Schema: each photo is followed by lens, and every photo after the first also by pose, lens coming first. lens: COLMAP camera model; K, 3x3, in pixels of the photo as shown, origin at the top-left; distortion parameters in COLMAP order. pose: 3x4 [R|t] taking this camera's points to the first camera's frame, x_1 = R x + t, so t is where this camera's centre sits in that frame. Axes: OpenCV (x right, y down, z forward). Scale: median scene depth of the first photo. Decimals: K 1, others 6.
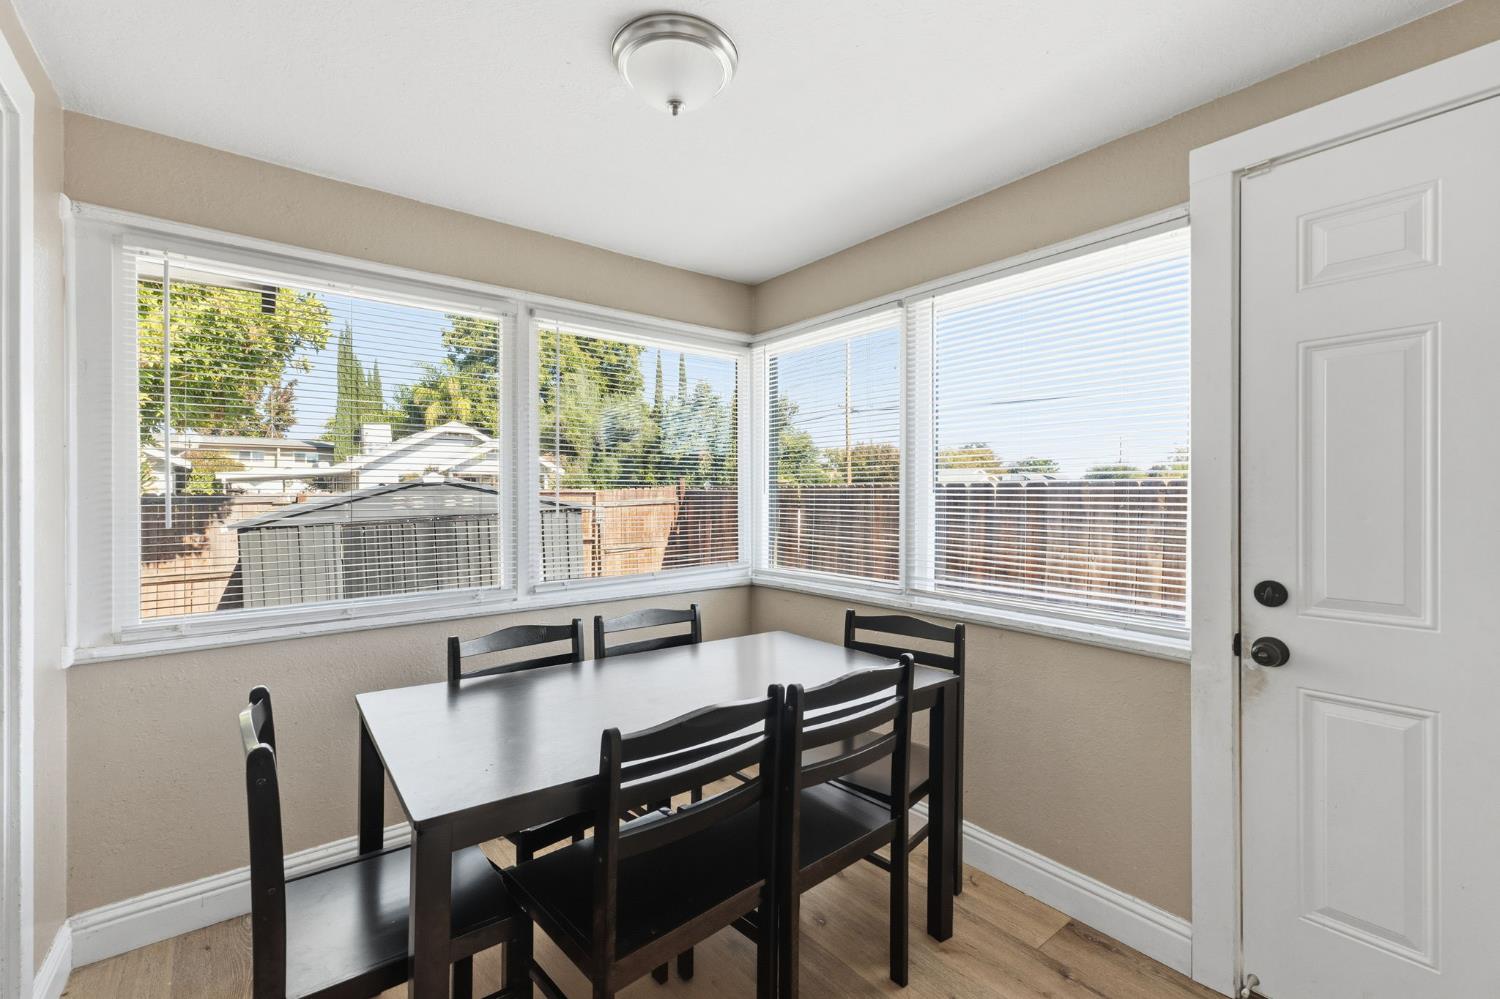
lens RADIAL K [[642.4, 0, 750.0], [0, 642.4, 499.5], [0, 0, 1]] dist [0.000422, -0.000147]
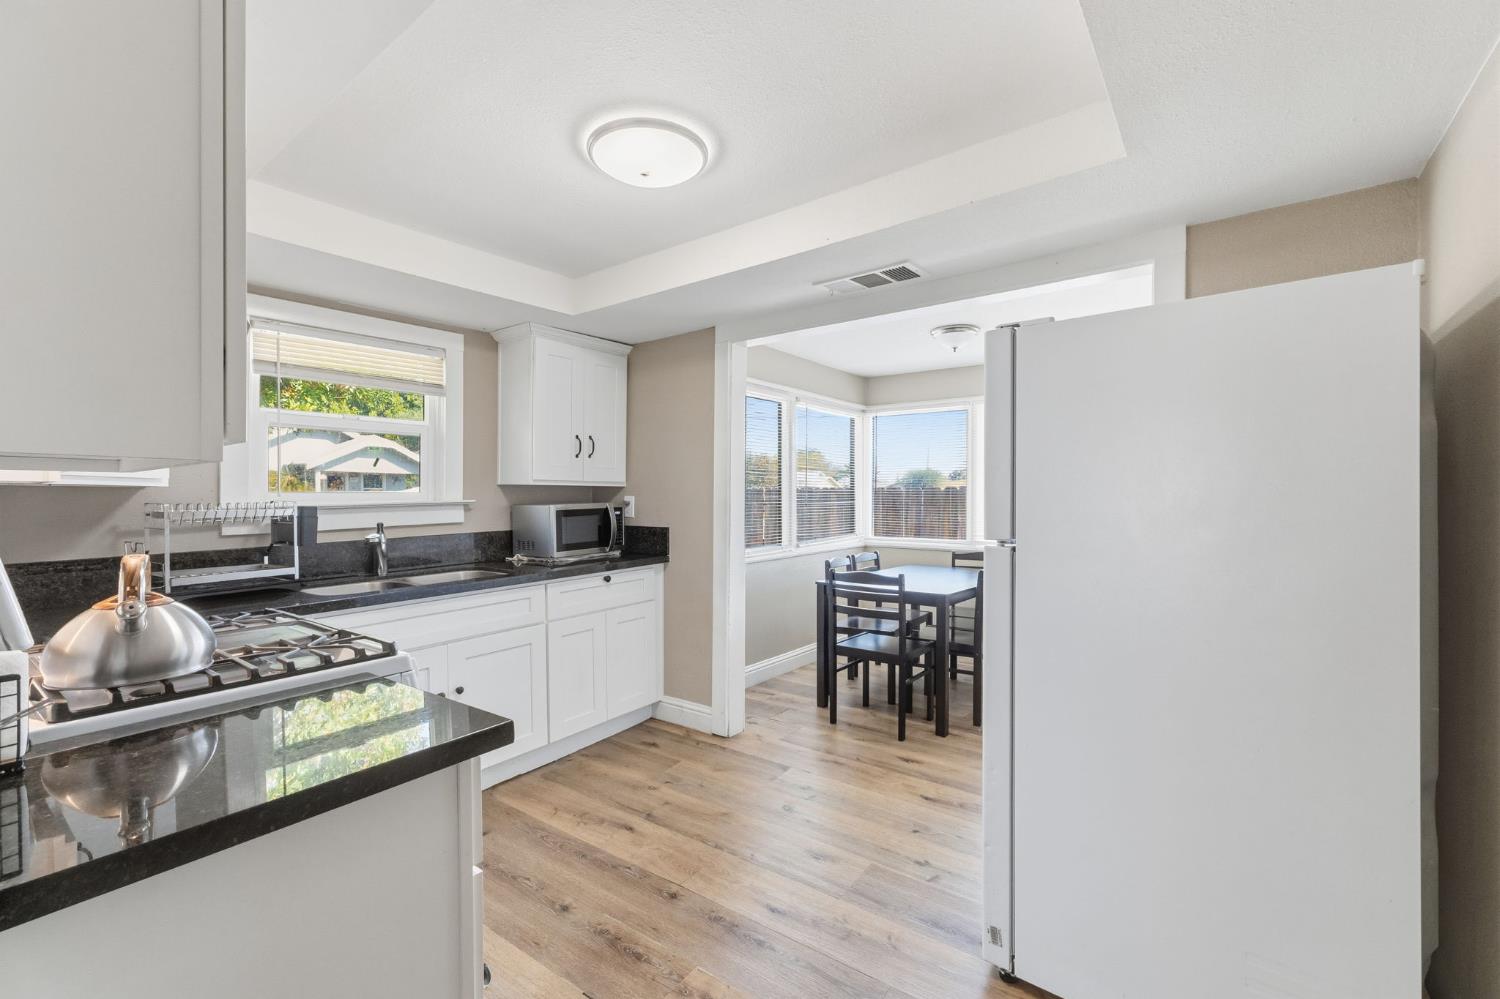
lens RADIAL K [[630.4, 0, 744.2], [0, 630.4, 476.0], [0, 0, 1]] dist [0.000273, -0.000003]
pose [[0.971102, 0.010483, 0.238434, -0.116611], [-0.001620, 0.999301, -0.037341, 0.000647], [-0.238659, 0.035876, 0.970441, -0.096102]]
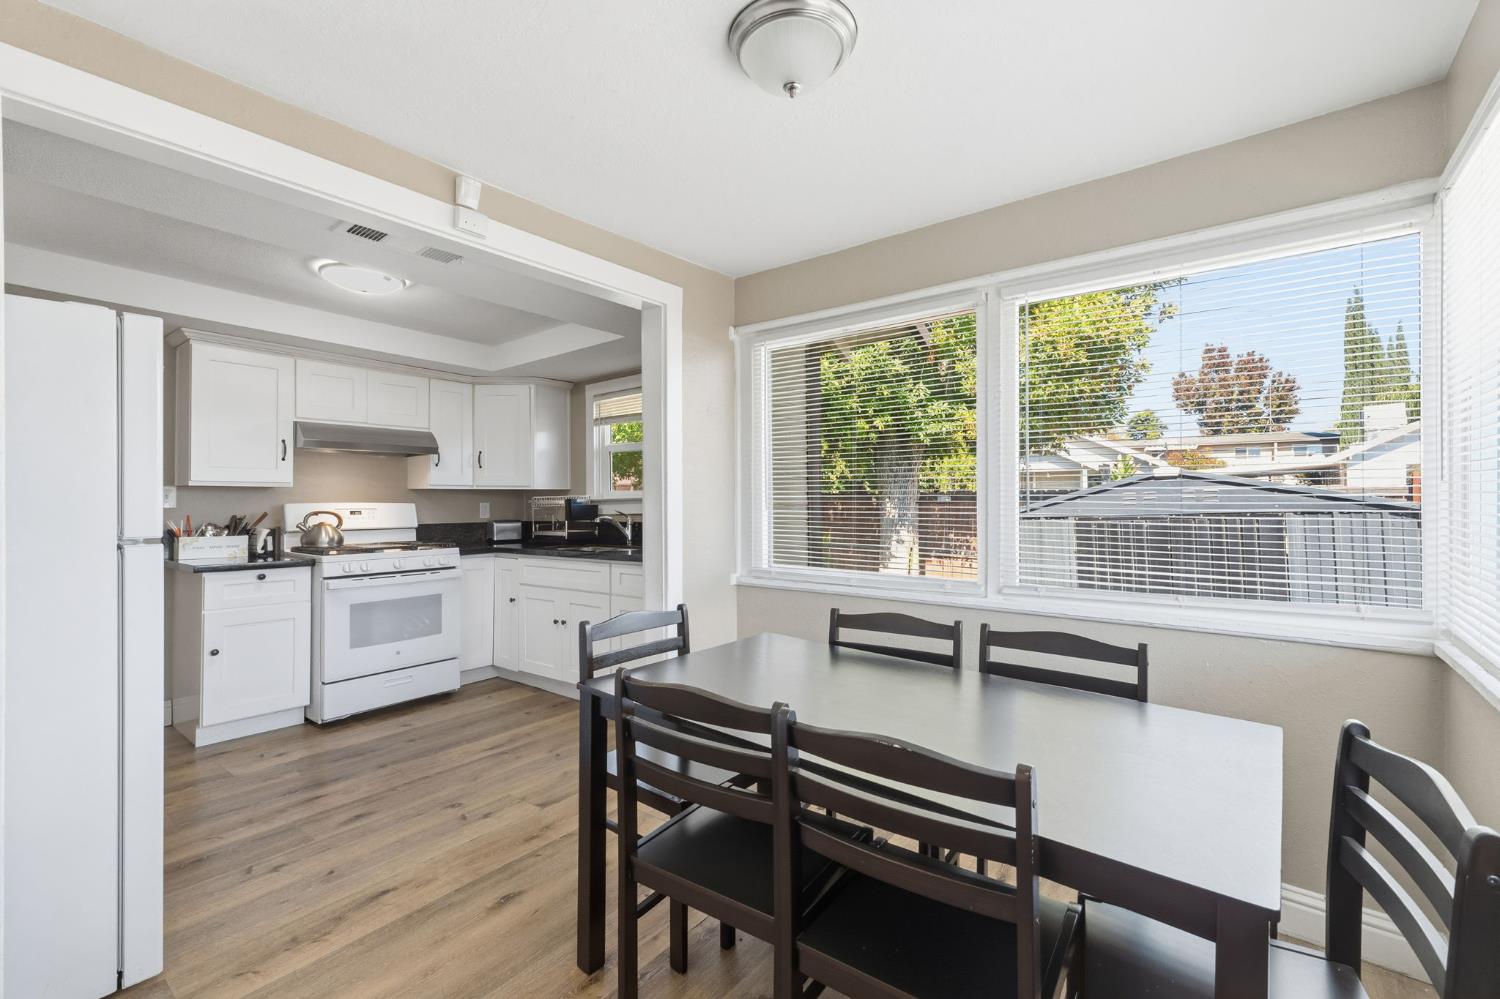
lens RADIAL K [[642.4, 0, 750.0], [0, 642.4, 499.5], [0, 0, 1]] dist [0.000422, -0.000147]
pose [[0.223069, 0.007625, -0.974773, 0.343139], [-0.002860, 0.999970, 0.007168, 0.002884], [0.974798, 0.001189, 0.223085, 0.302051]]
